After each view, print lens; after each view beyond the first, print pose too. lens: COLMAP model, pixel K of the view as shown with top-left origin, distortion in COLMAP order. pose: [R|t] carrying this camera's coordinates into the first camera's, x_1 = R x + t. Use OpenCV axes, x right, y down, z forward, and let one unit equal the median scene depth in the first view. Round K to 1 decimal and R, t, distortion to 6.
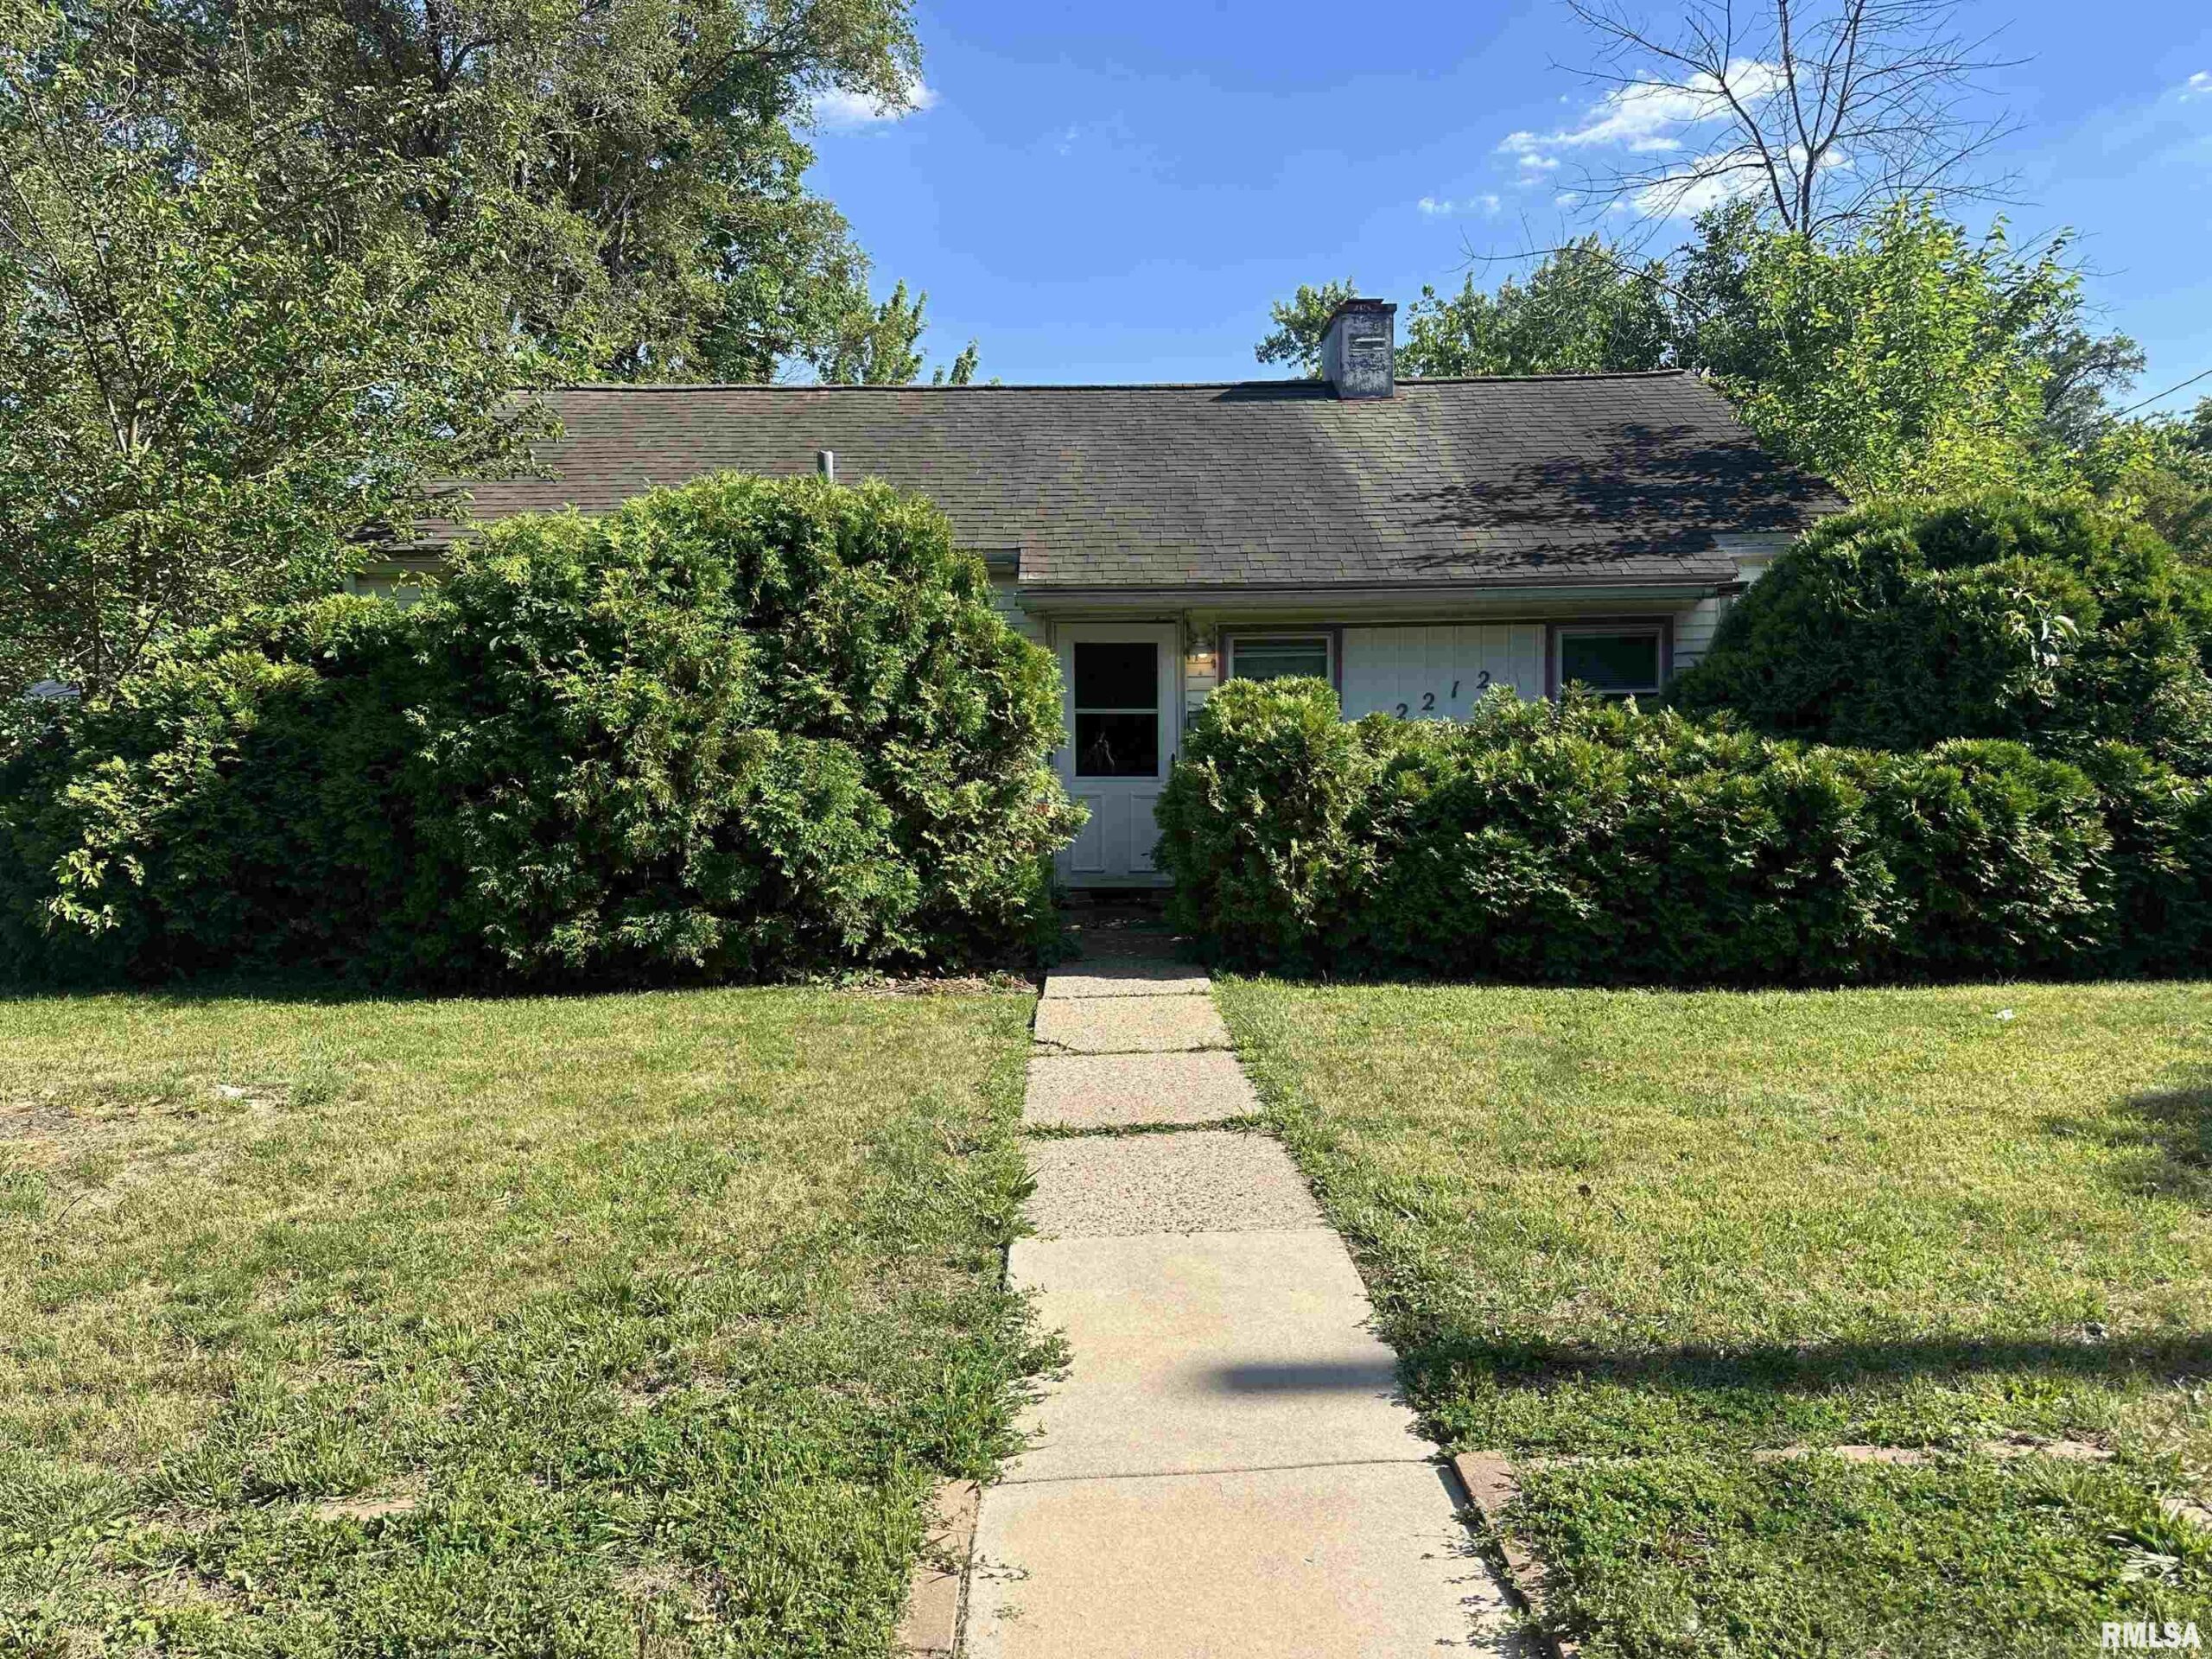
lens RADIAL K [[1523.4, 0, 1106.0], [0, 1523.4, 829.5], [0, 0, 1]] dist [0.086158, -0.131524]
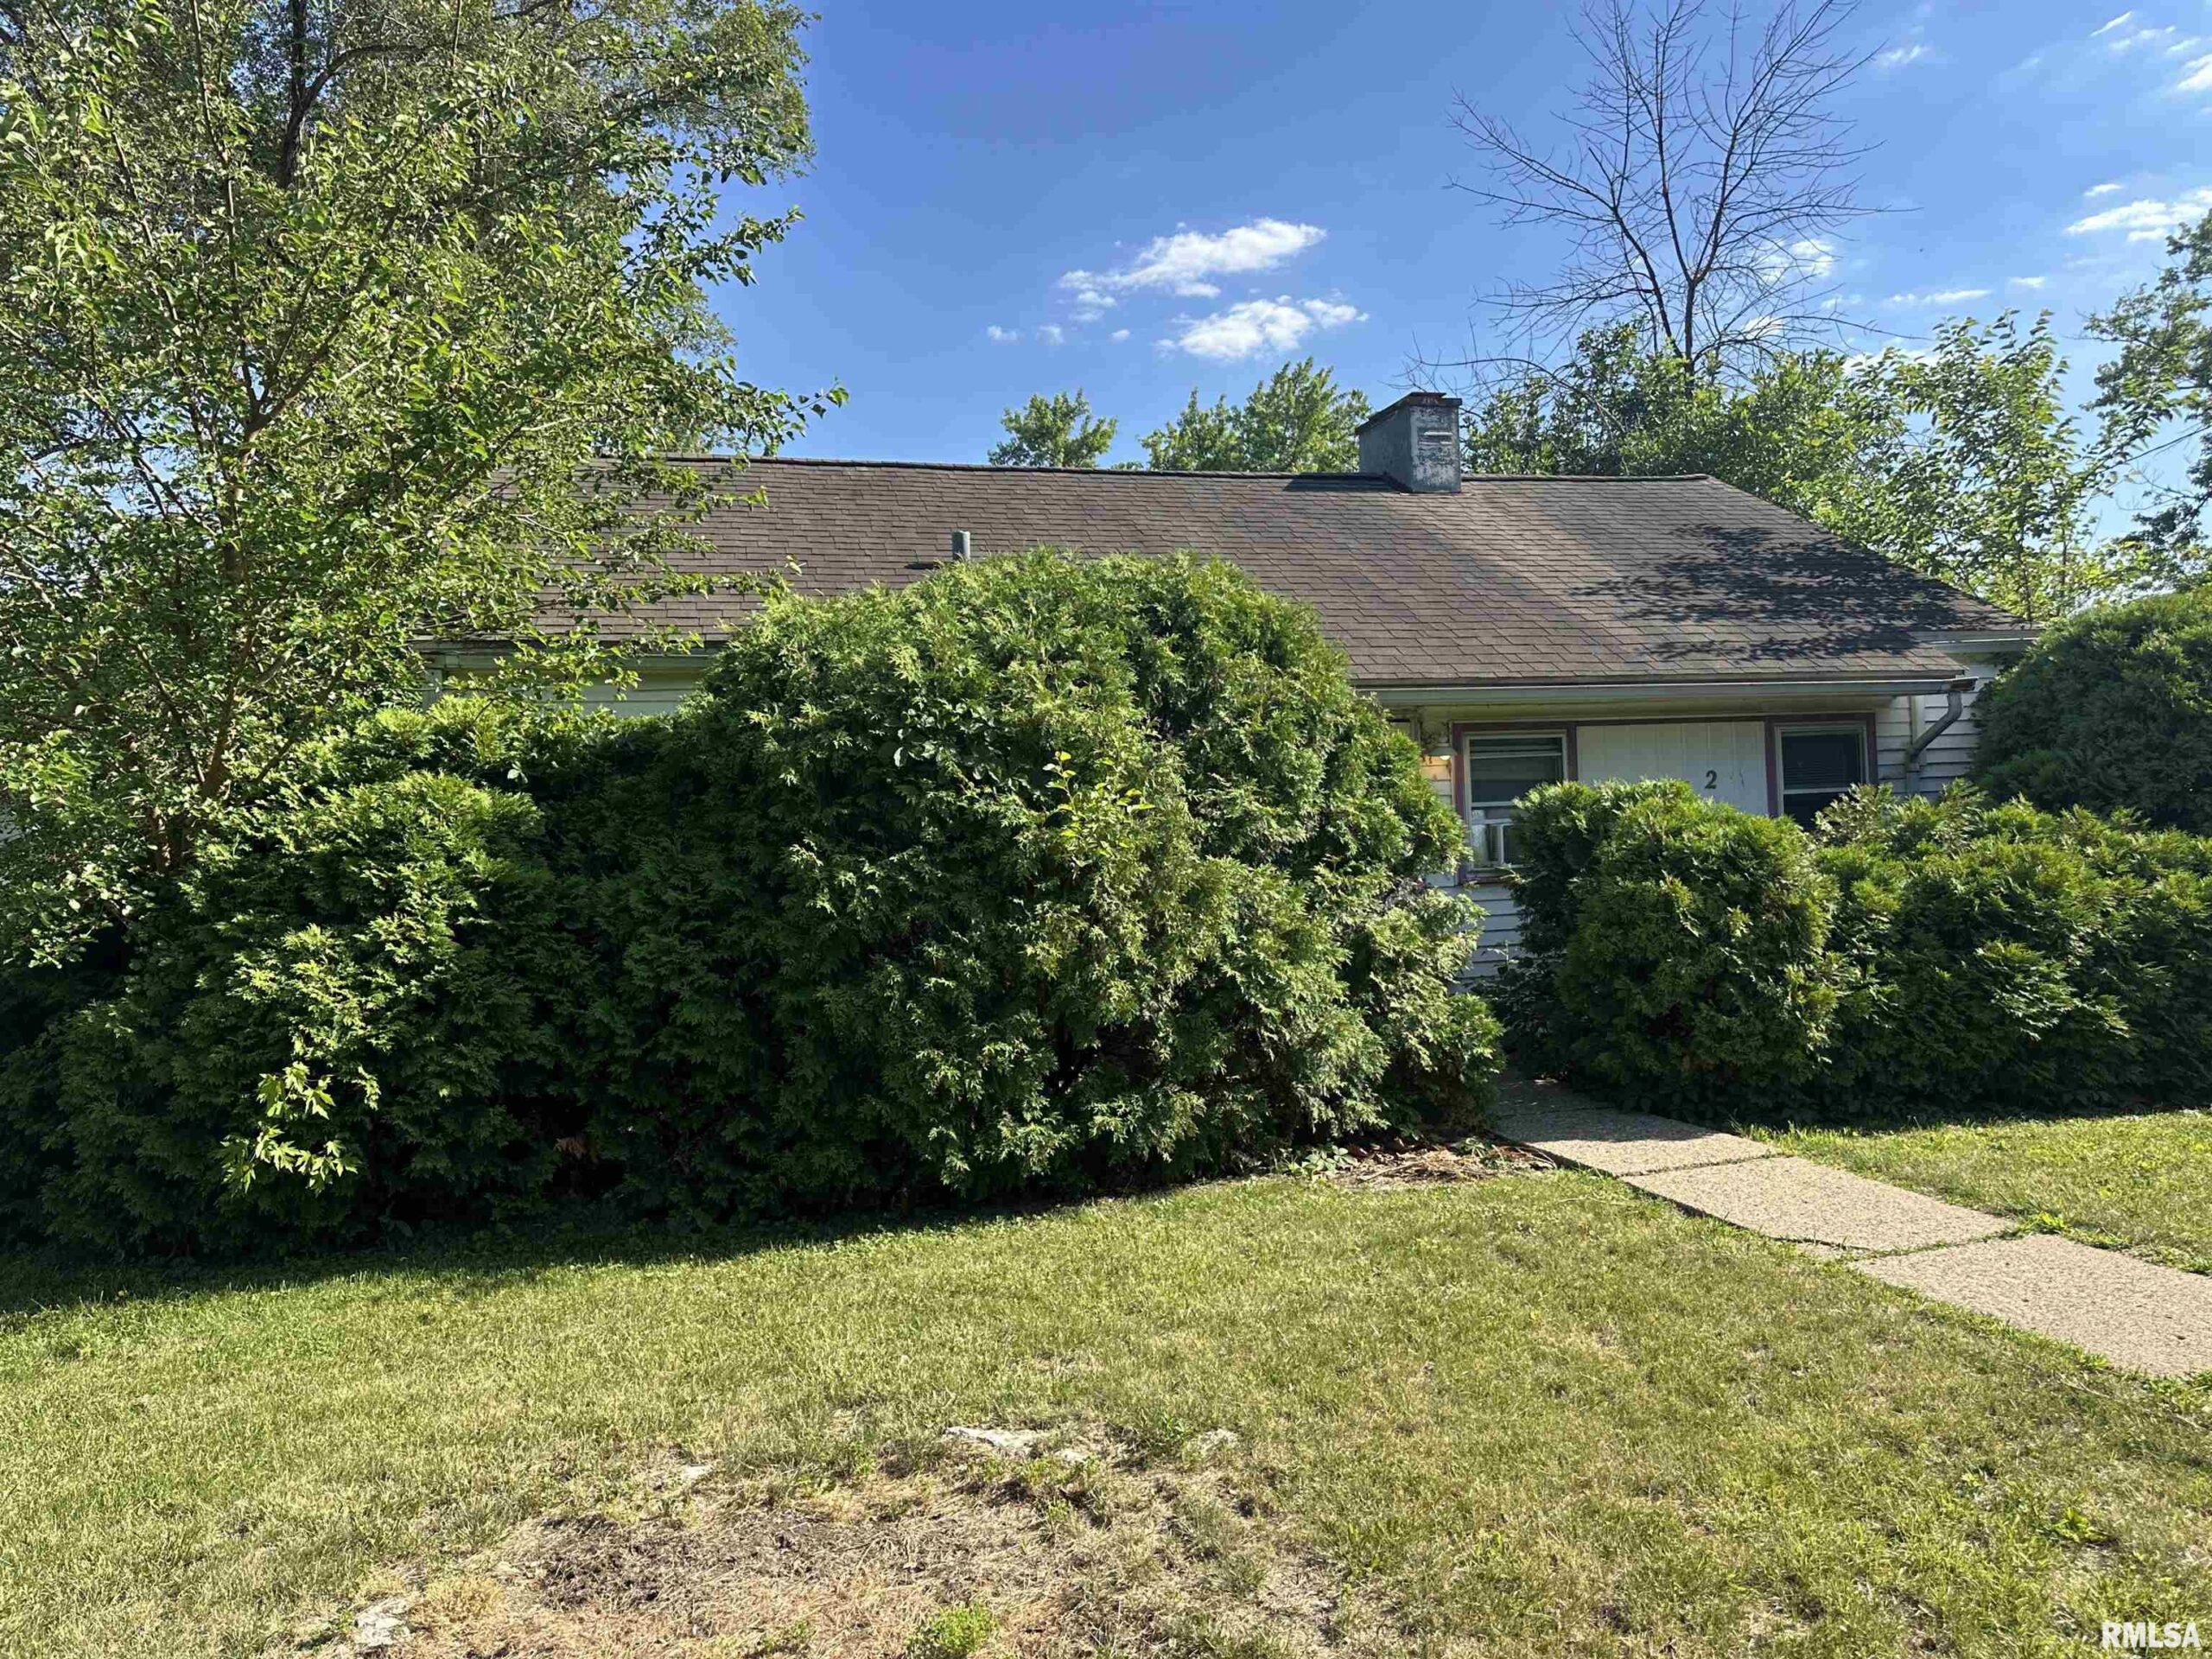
lens RADIAL K [[1523.4, 0, 1106.0], [0, 1523.4, 829.5], [0, 0, 1]] dist [0.086158, -0.131524]
pose [[0.965338, -0.025740, 0.259731, -0.478557], [0.043244, 0.997145, -0.061905, -0.031571], [-0.257396, 0.070991, 0.963695, 0.232921]]
